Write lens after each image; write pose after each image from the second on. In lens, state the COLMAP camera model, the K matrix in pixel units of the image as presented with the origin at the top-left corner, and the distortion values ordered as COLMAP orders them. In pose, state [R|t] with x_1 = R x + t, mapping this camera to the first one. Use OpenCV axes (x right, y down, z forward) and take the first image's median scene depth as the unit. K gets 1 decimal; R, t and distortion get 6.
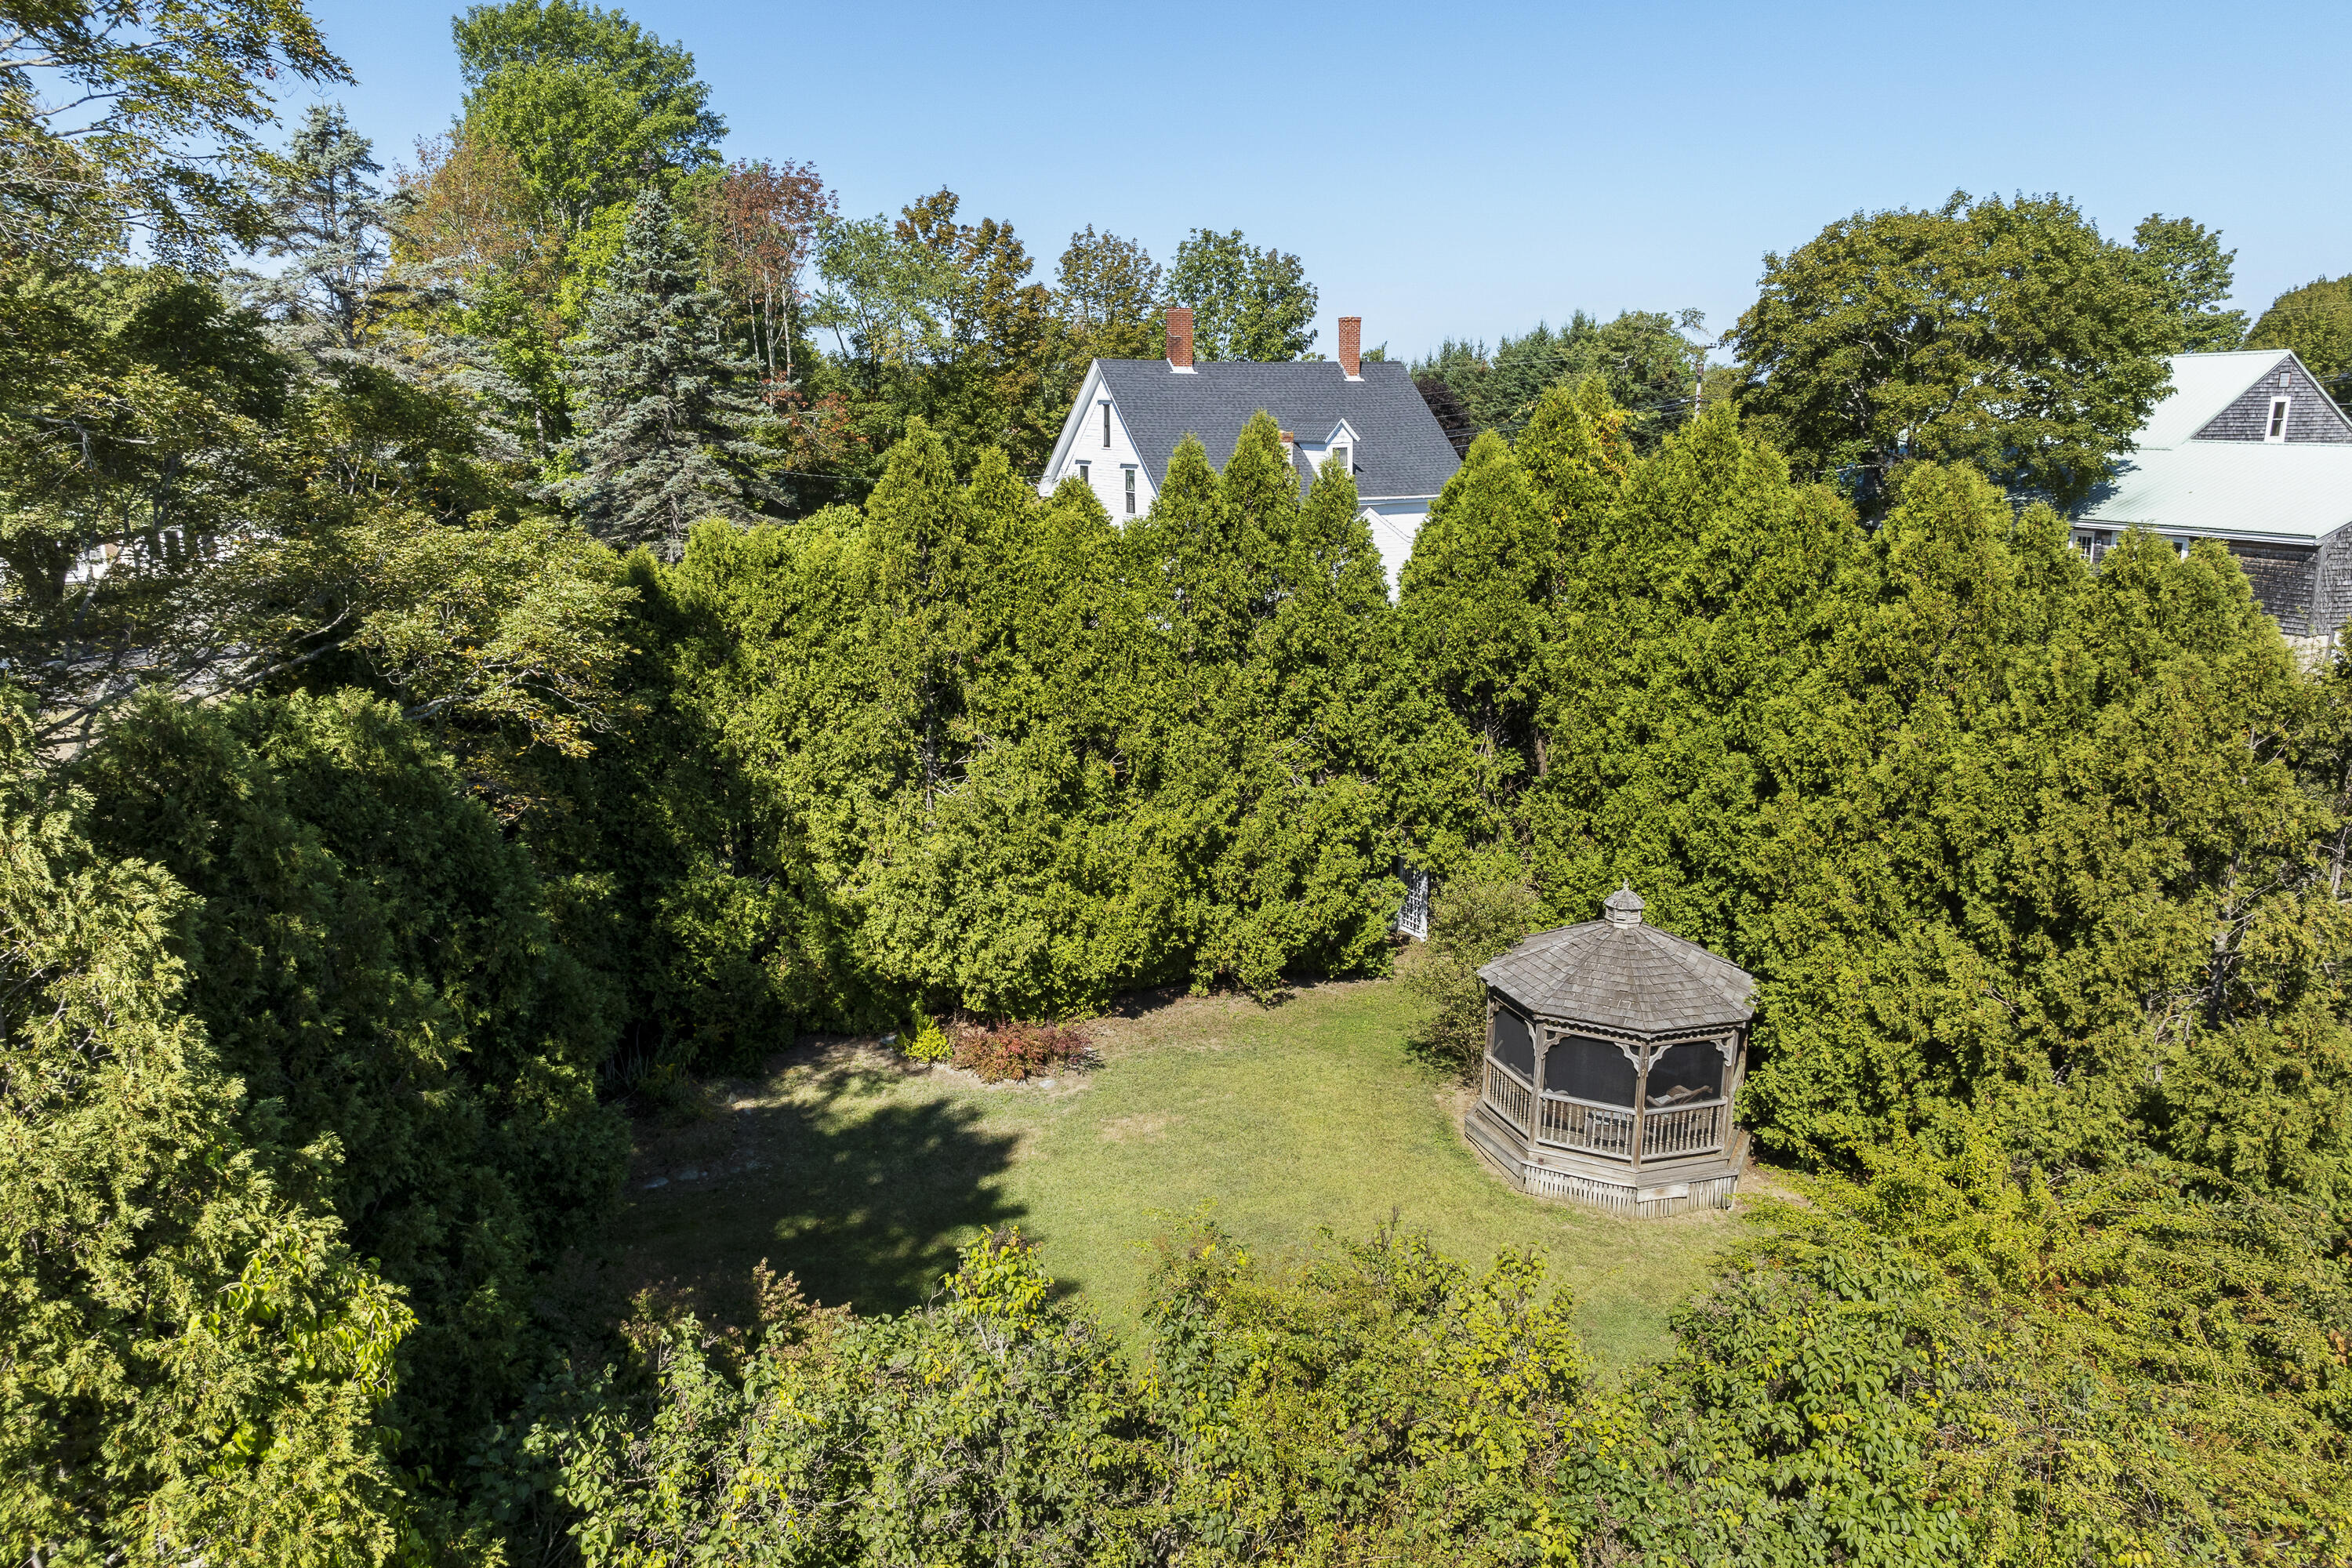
lens RADIAL K [[1631.2, 0, 1186.3], [0, 1631.2, 795.9], [0, 0, 1]] dist [0.002192, 0.001184]
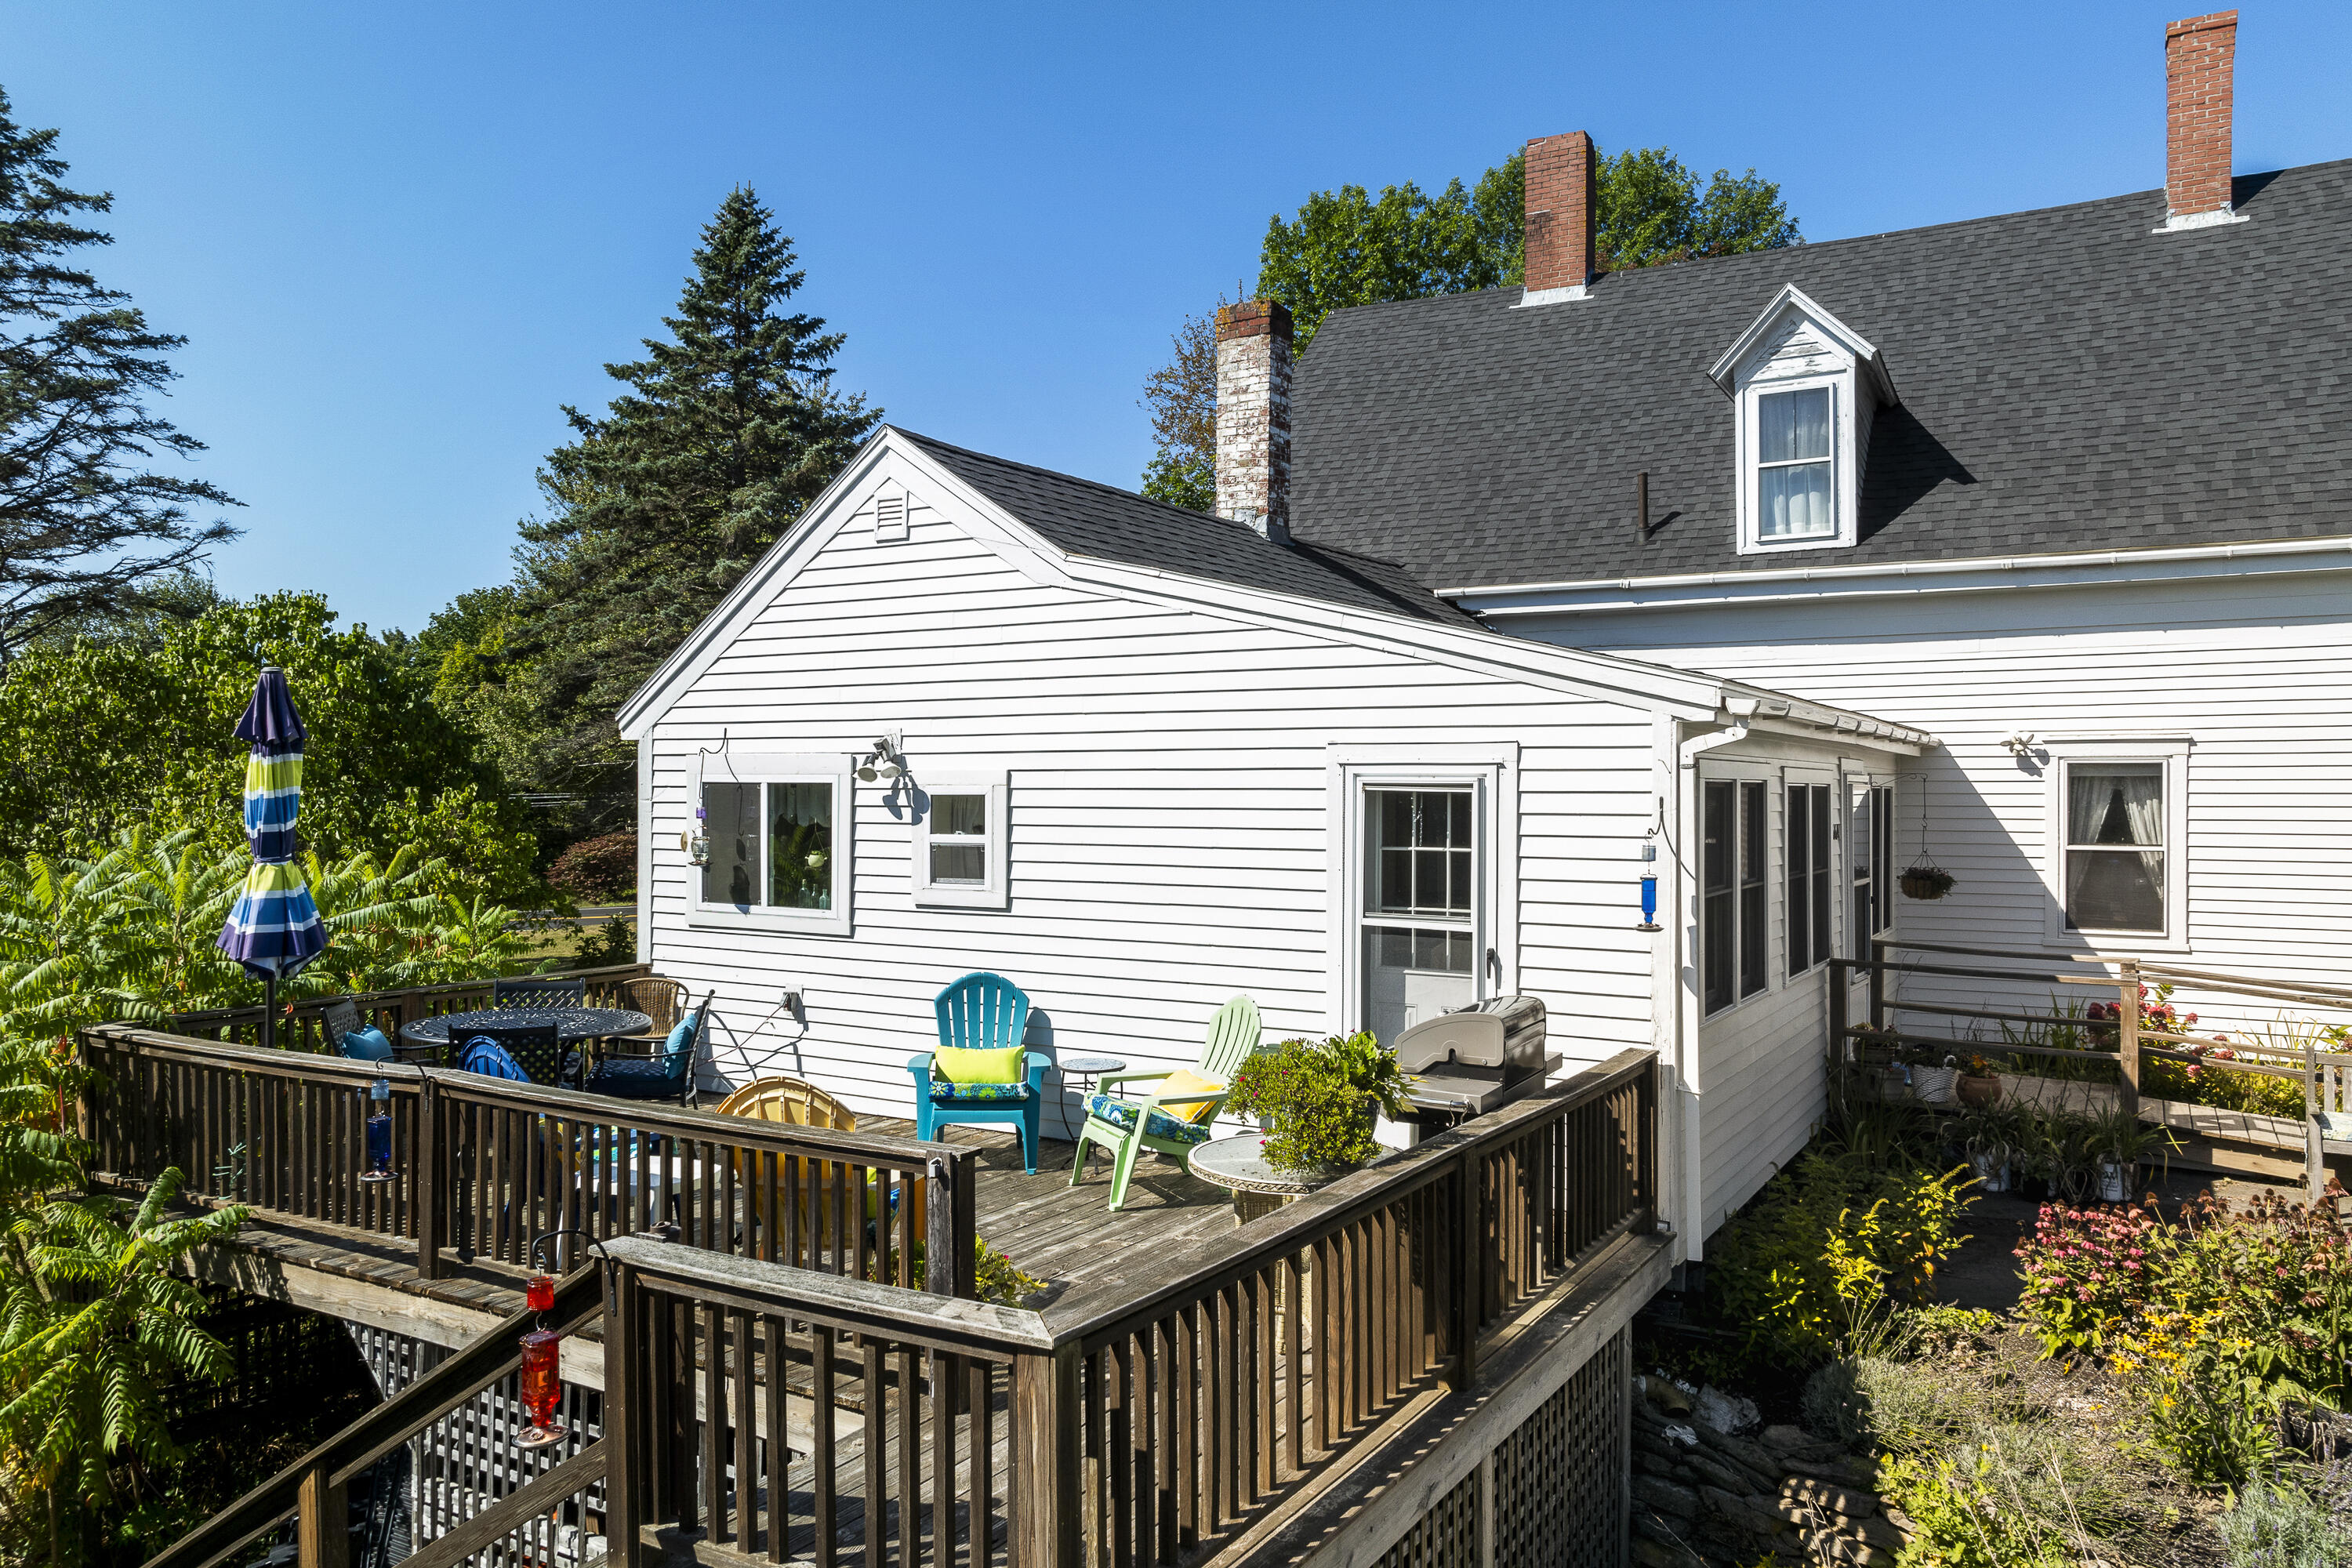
lens RADIAL K [[1645.1, 0, 1172.3], [0, 1645.1, 795.2], [0, 0, 1]] dist [-0.004140, -0.000531]
pose [[0.526260, 0.005935, -0.850303, 0.198076], [-0.205044, 0.971354, -0.120123, -0.066593], [0.825232, 0.237565, 0.512401, 0.566700]]
